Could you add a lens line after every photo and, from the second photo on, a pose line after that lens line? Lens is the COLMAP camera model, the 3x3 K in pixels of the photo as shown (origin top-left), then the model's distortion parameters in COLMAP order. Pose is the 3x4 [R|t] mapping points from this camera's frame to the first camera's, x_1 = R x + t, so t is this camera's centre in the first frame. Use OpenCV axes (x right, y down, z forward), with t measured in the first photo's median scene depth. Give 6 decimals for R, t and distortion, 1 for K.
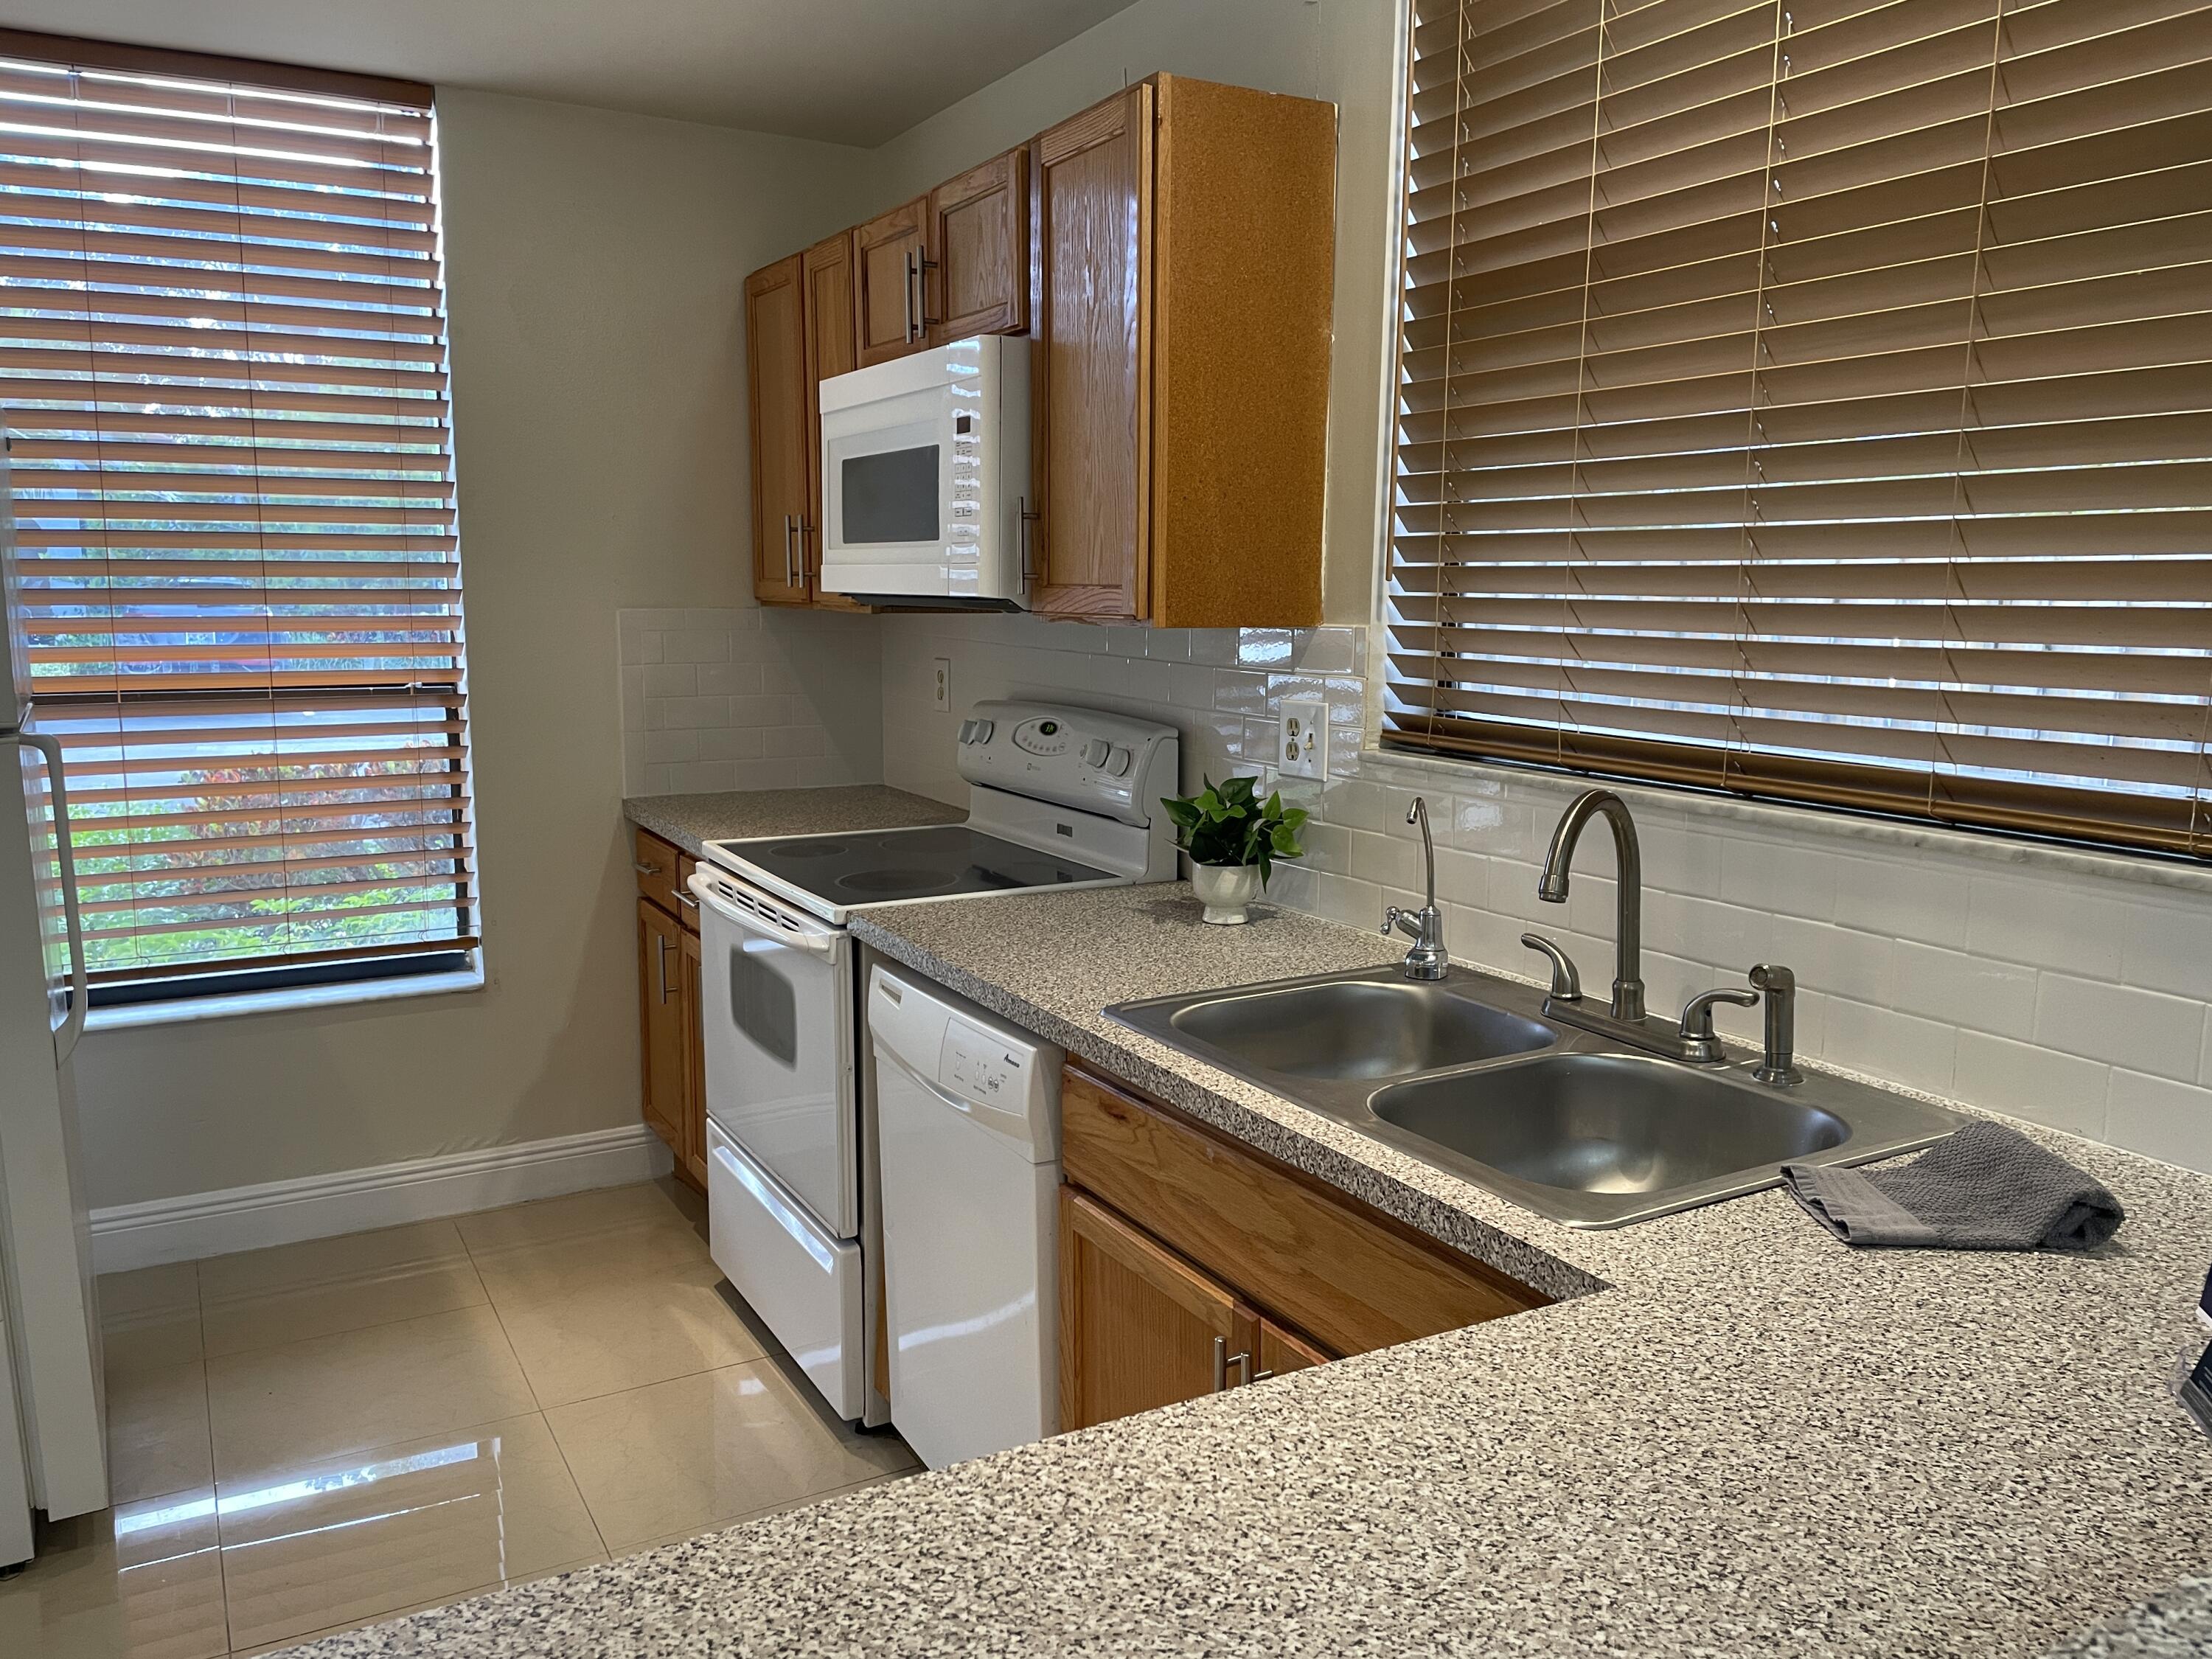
lens RADIAL K [[1694.3, 0, 1103.2], [0, 1694.3, 794.0], [0, 0, 1]] dist [0.124368, -0.156553]
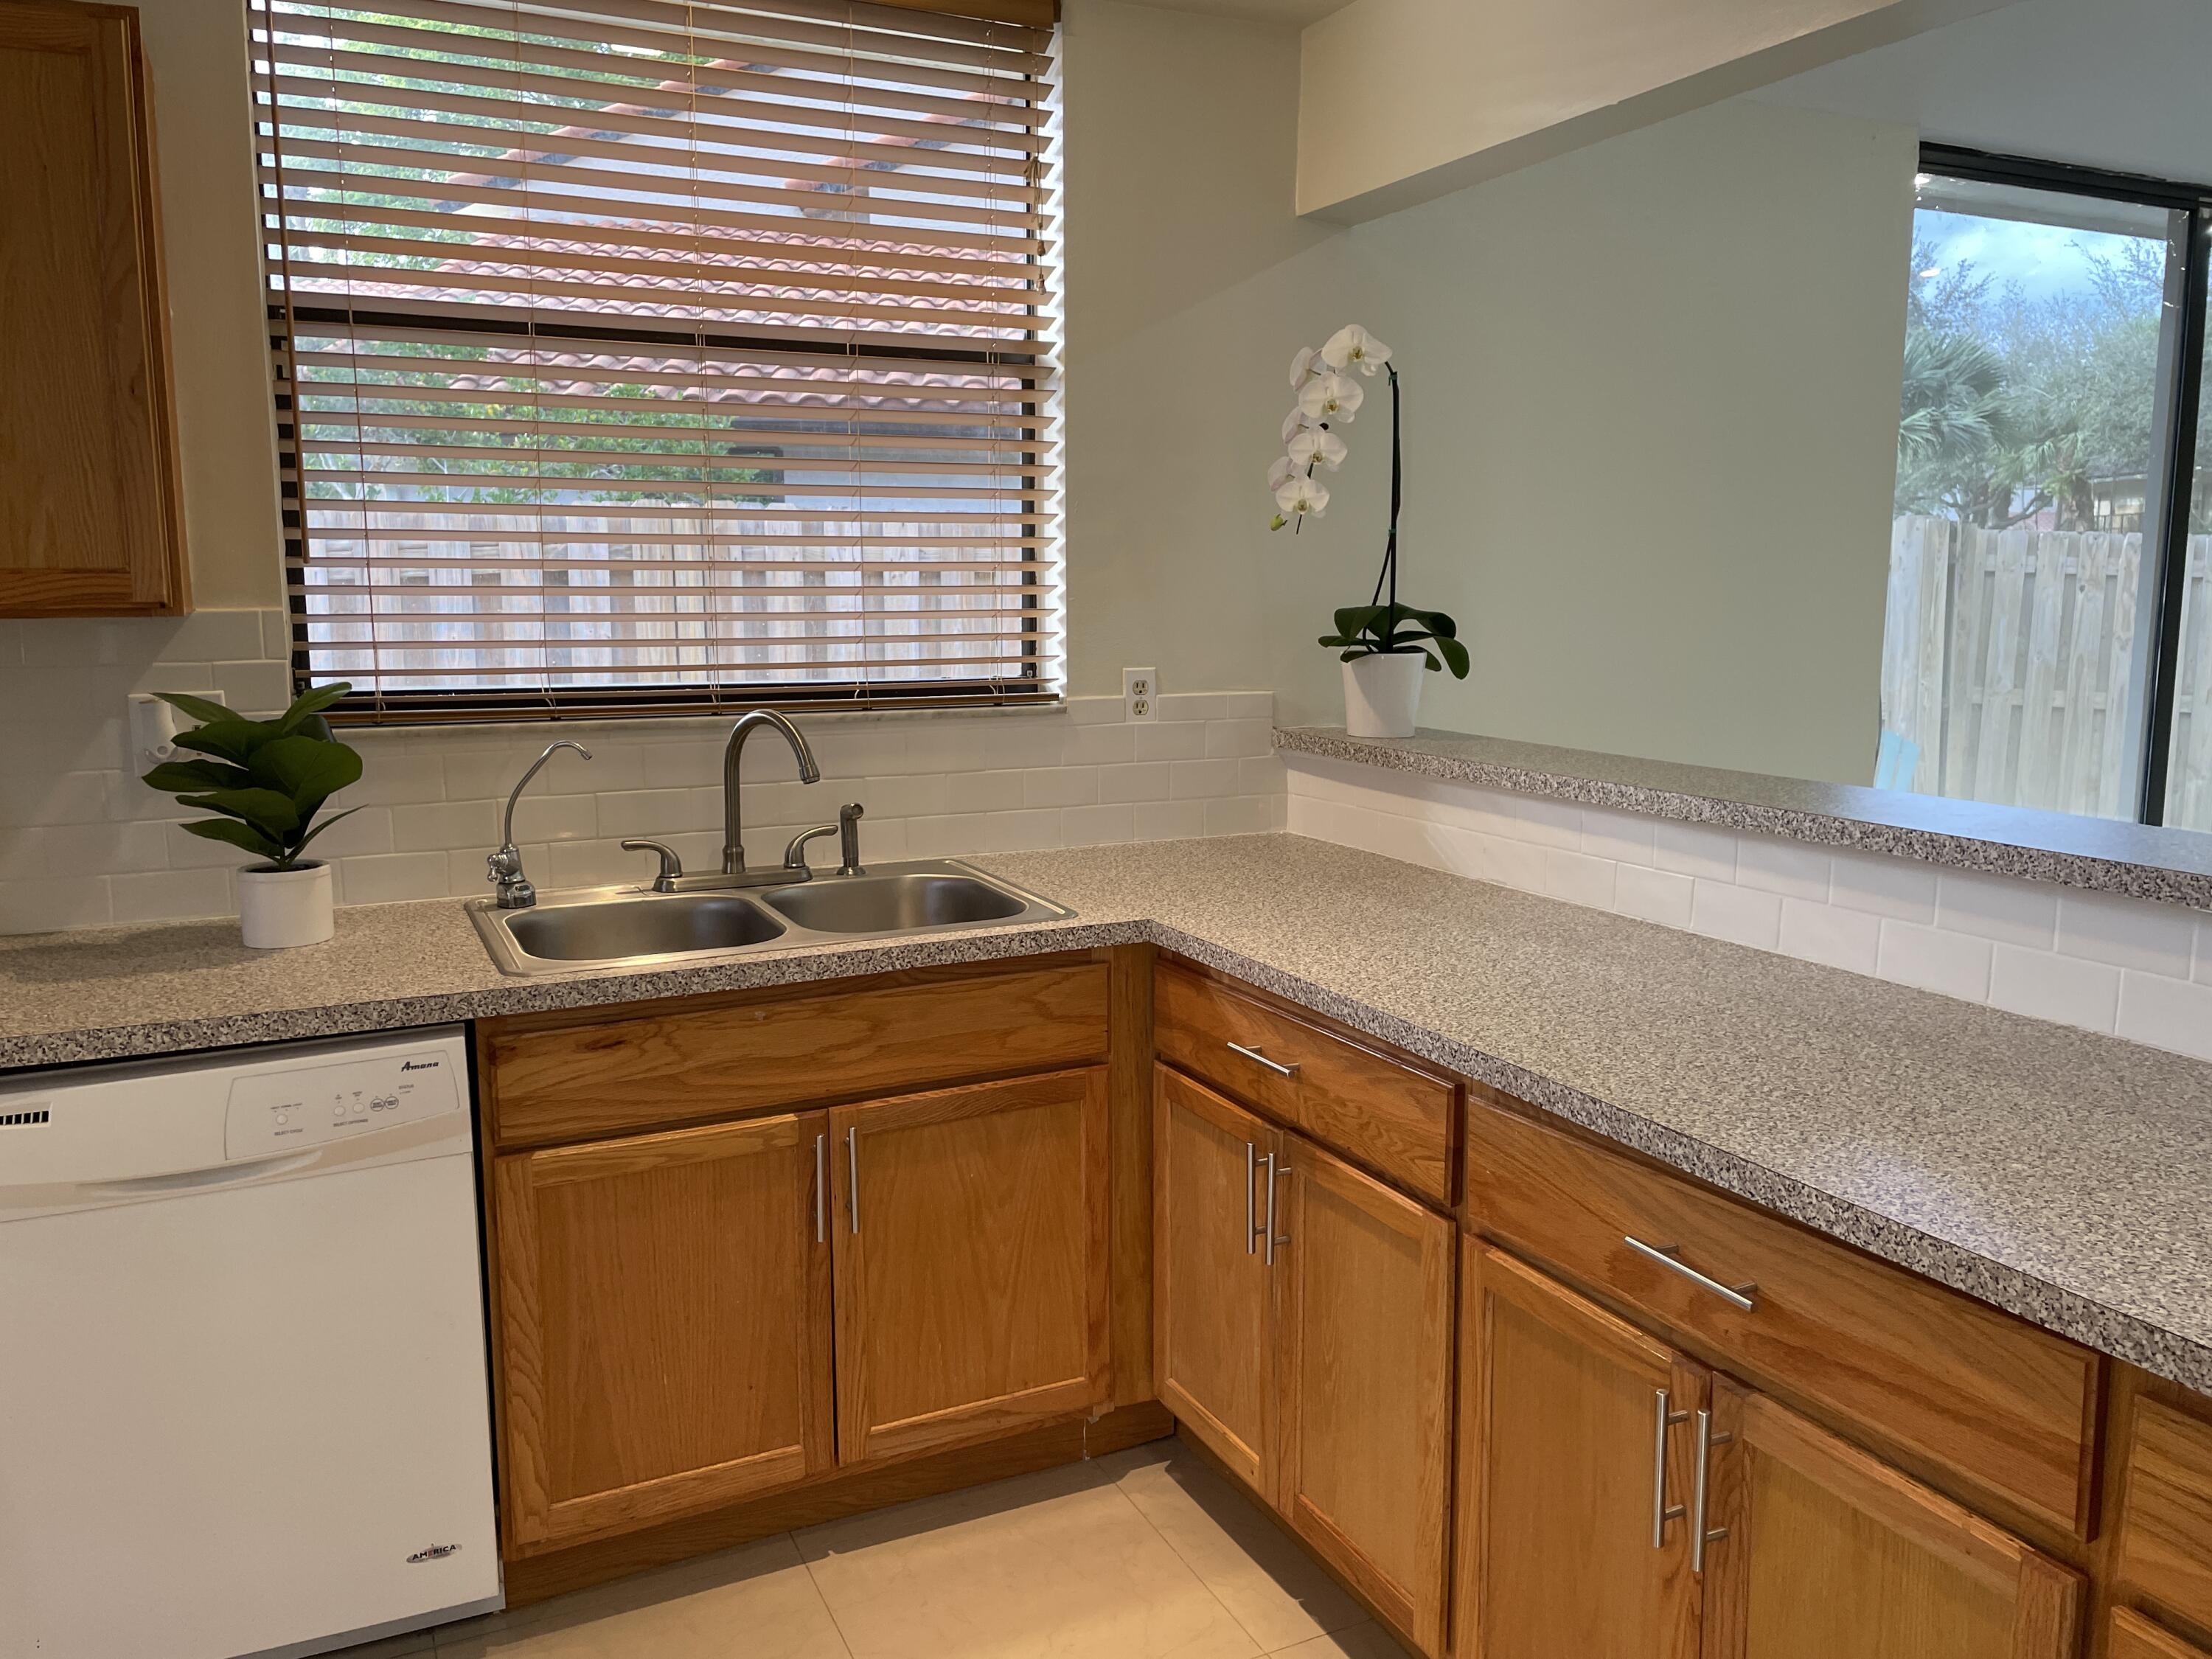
lens RADIAL K [[1694.3, 0, 1103.2], [0, 1694.3, 794.0], [0, 0, 1]] dist [0.124368, -0.156553]
pose [[0.059853, -0.130632, 0.989623, -1.156412], [0.131940, 0.983737, 0.121875, -0.071325], [-0.989449, 0.123276, 0.076115, 0.634003]]
